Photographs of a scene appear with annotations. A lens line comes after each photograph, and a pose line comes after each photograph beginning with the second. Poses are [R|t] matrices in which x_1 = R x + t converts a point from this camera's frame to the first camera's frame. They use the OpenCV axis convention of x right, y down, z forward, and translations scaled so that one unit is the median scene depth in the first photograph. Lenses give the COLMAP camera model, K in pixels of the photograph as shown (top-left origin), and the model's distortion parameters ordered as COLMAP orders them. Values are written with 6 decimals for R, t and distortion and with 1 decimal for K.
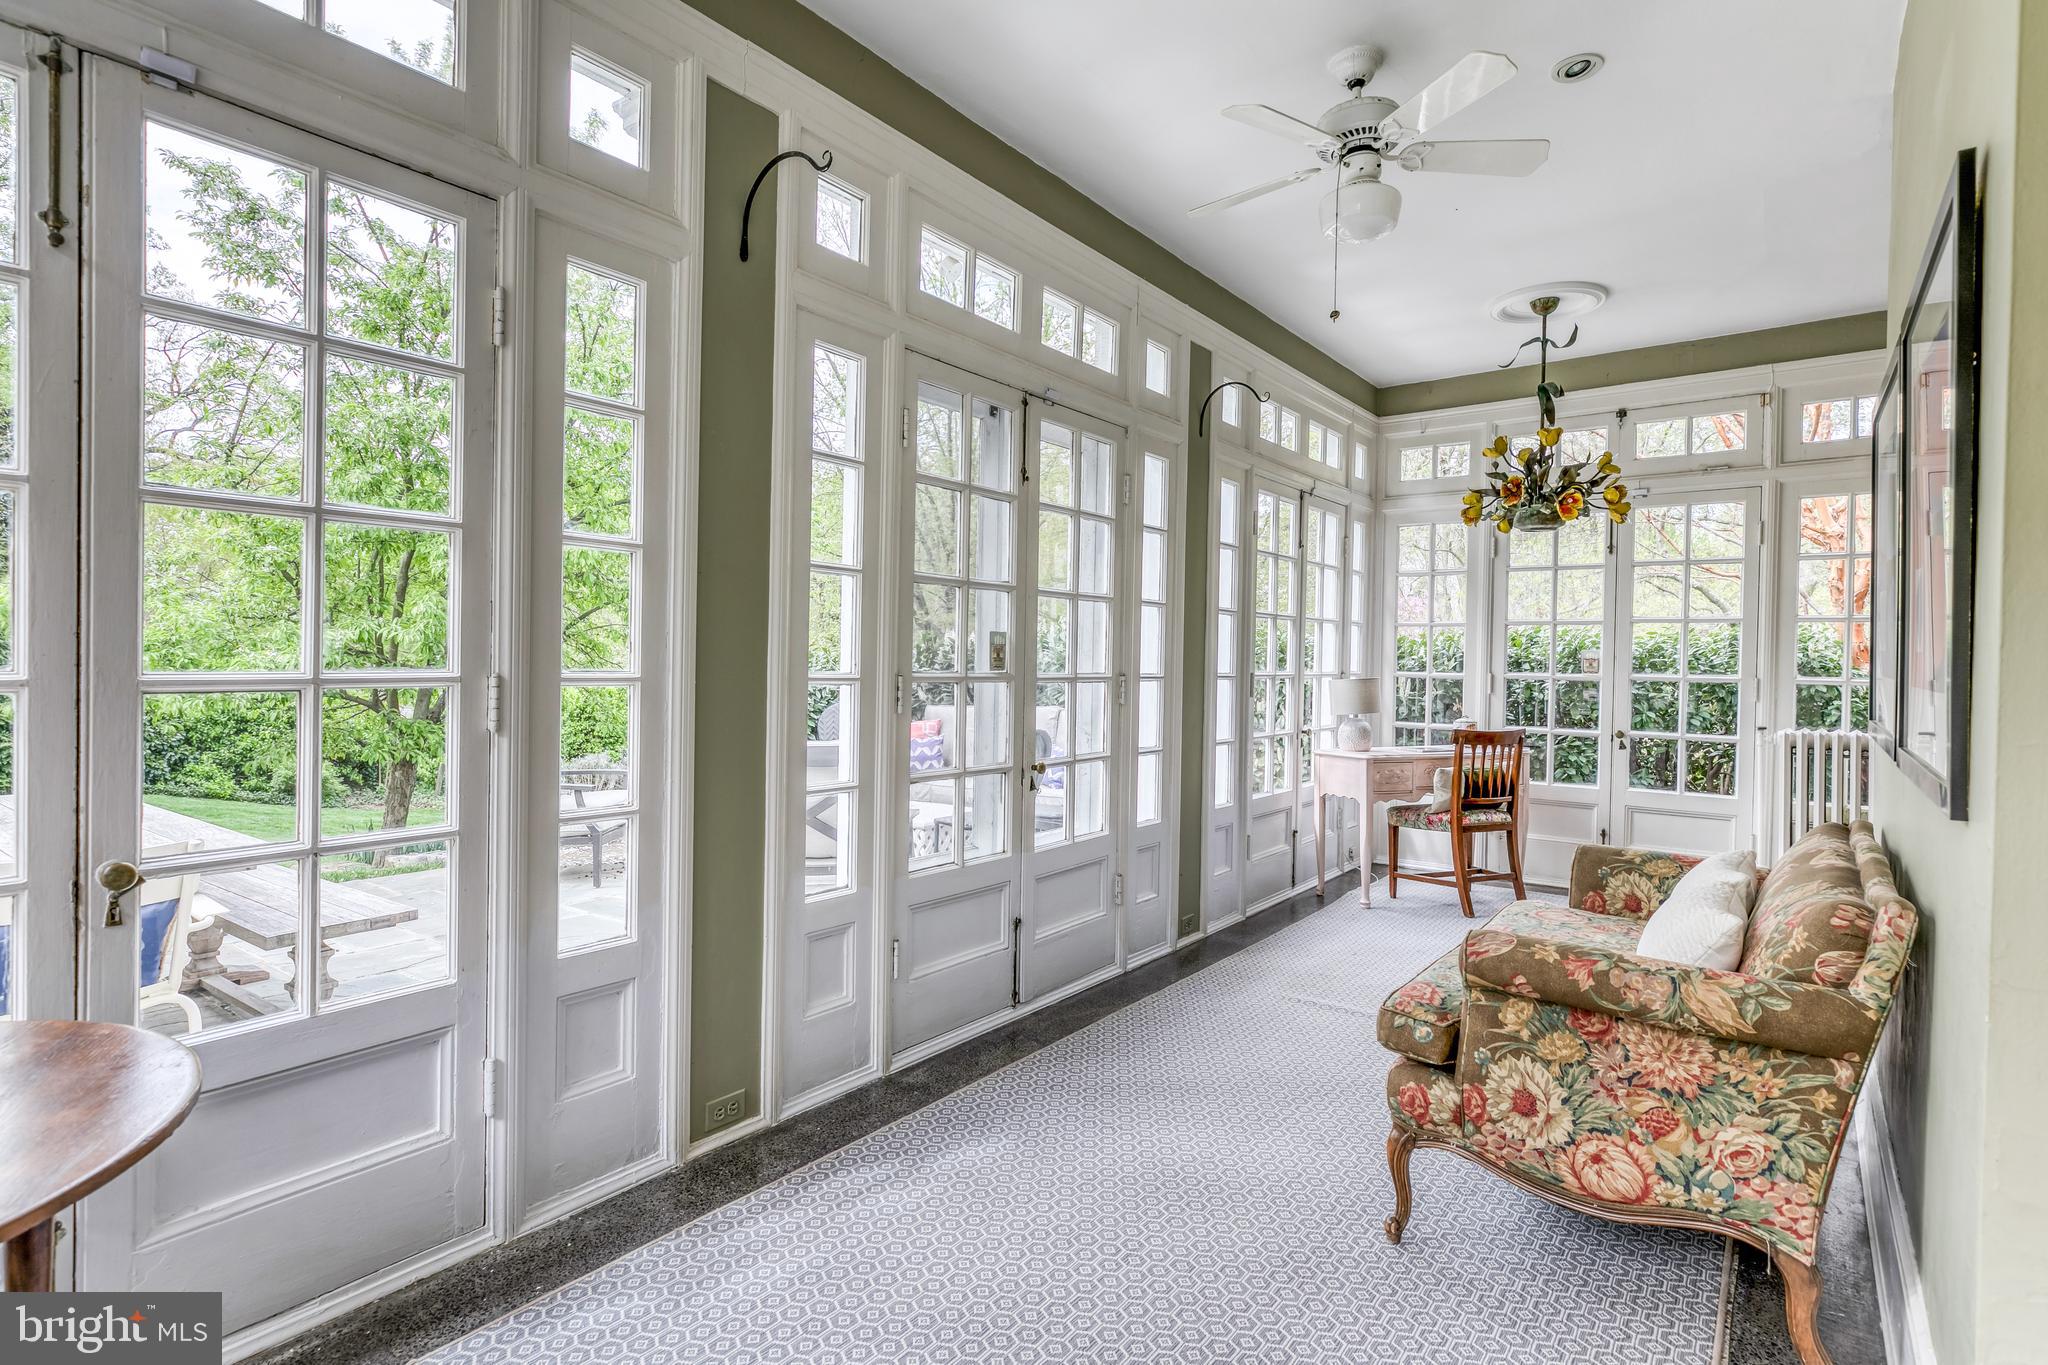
lens RADIAL K [[1042.7, 0, 1025.6], [0, 1042.7, 666.3], [0, 0, 1]] dist [0.001696, 0.001104]
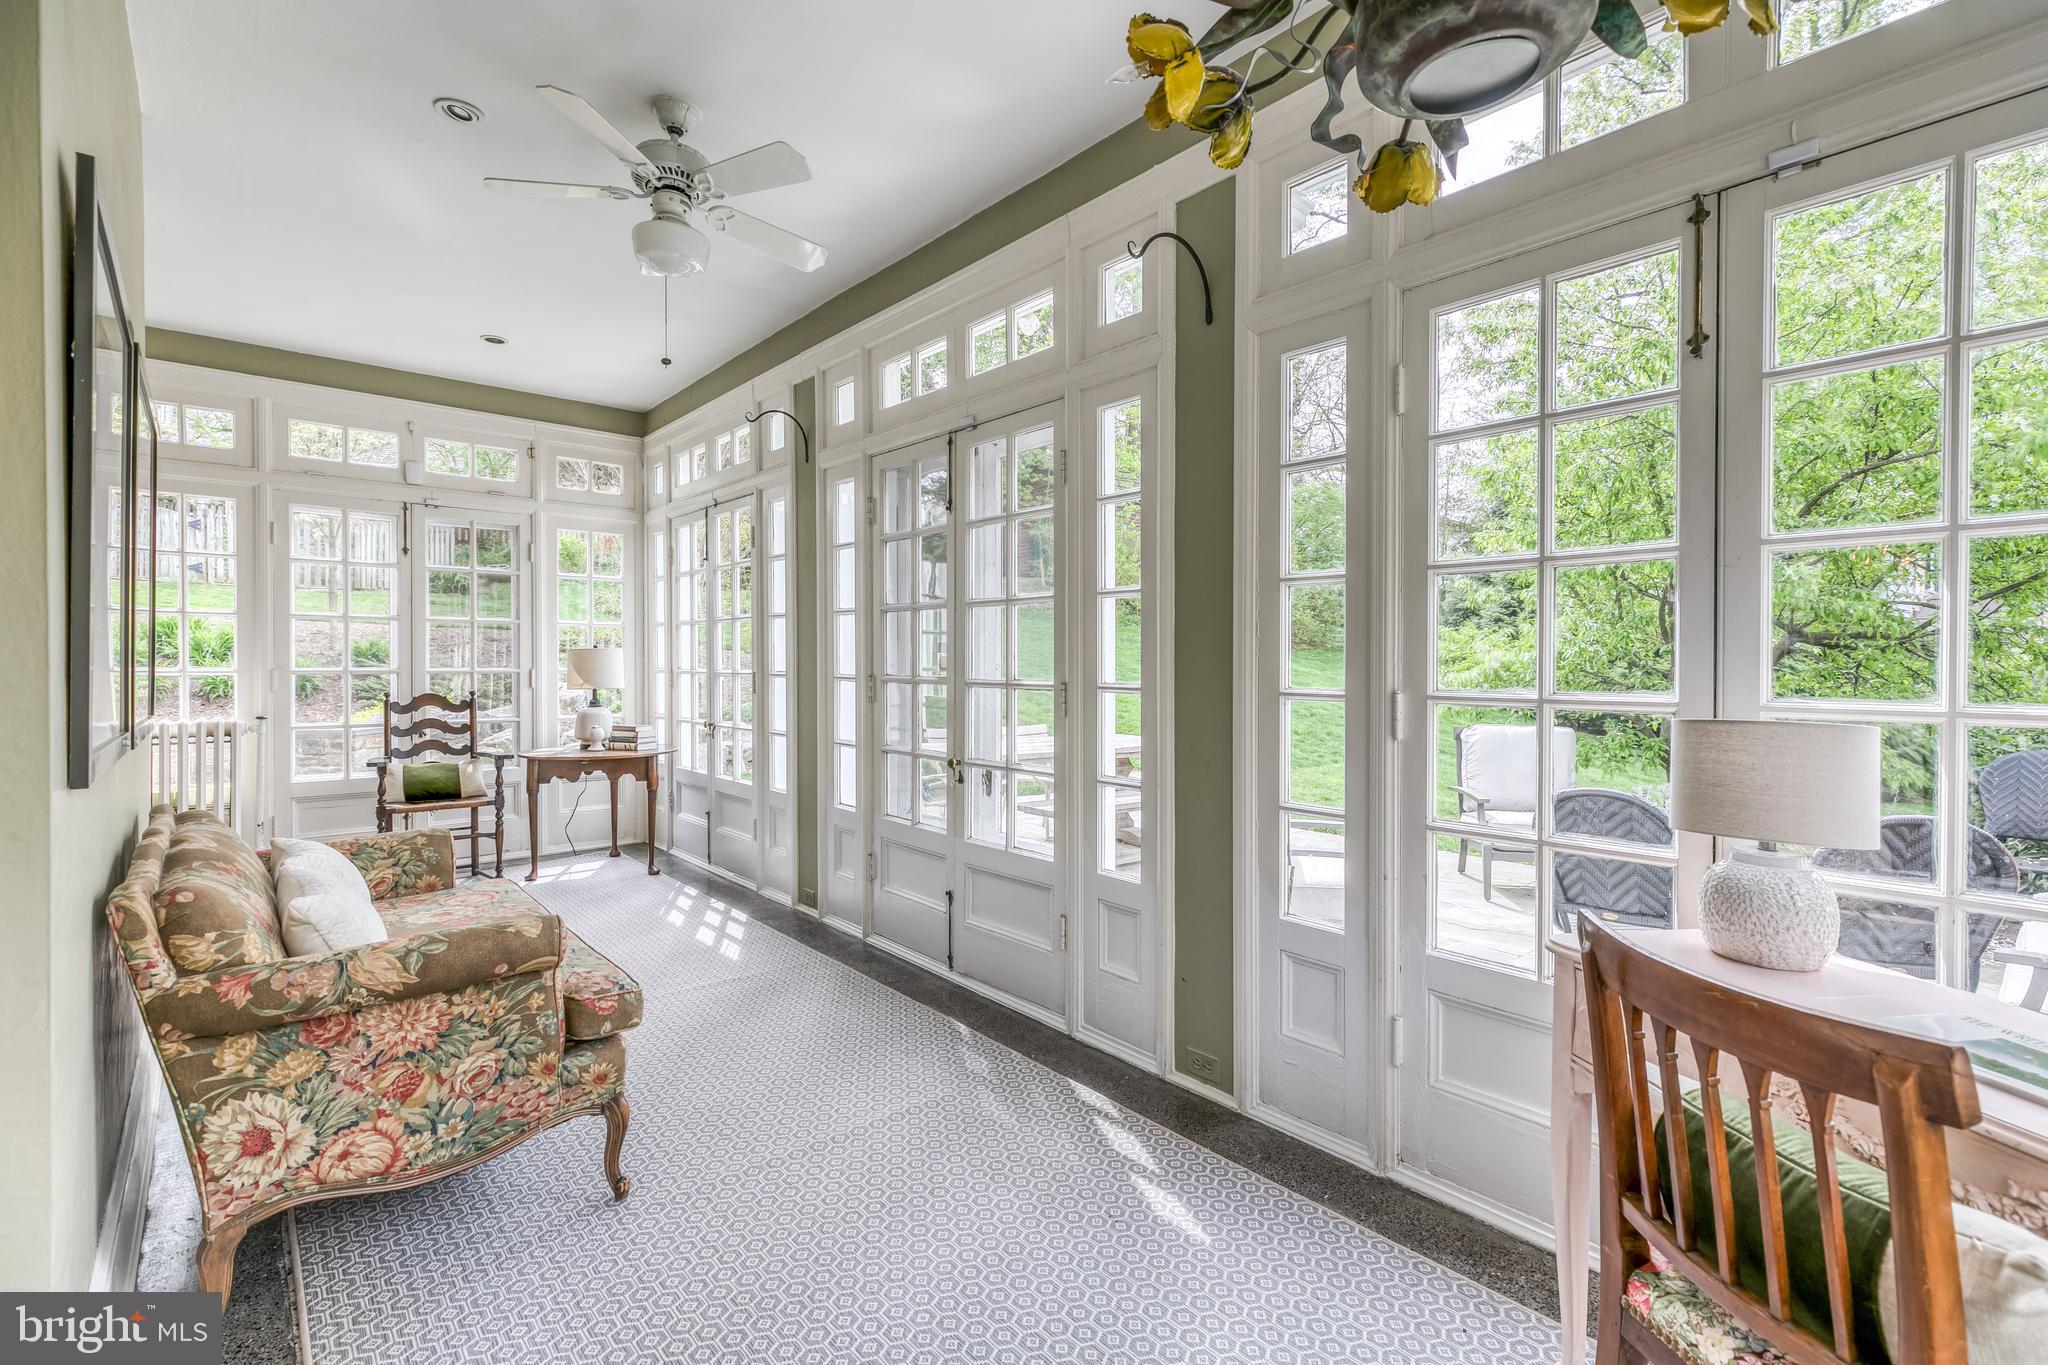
lens RADIAL K [[936.9, 0, 1038.6], [0, 936.9, 658.1], [0, 0, 1]] dist [-0.000193, -0.000265]
pose [[-0.215768, -0.024867, -0.976128, 0.969410], [-0.018475, 0.999601, -0.021381, 0.006912], [0.976270, 0.013421, -0.216141, 1.302665]]
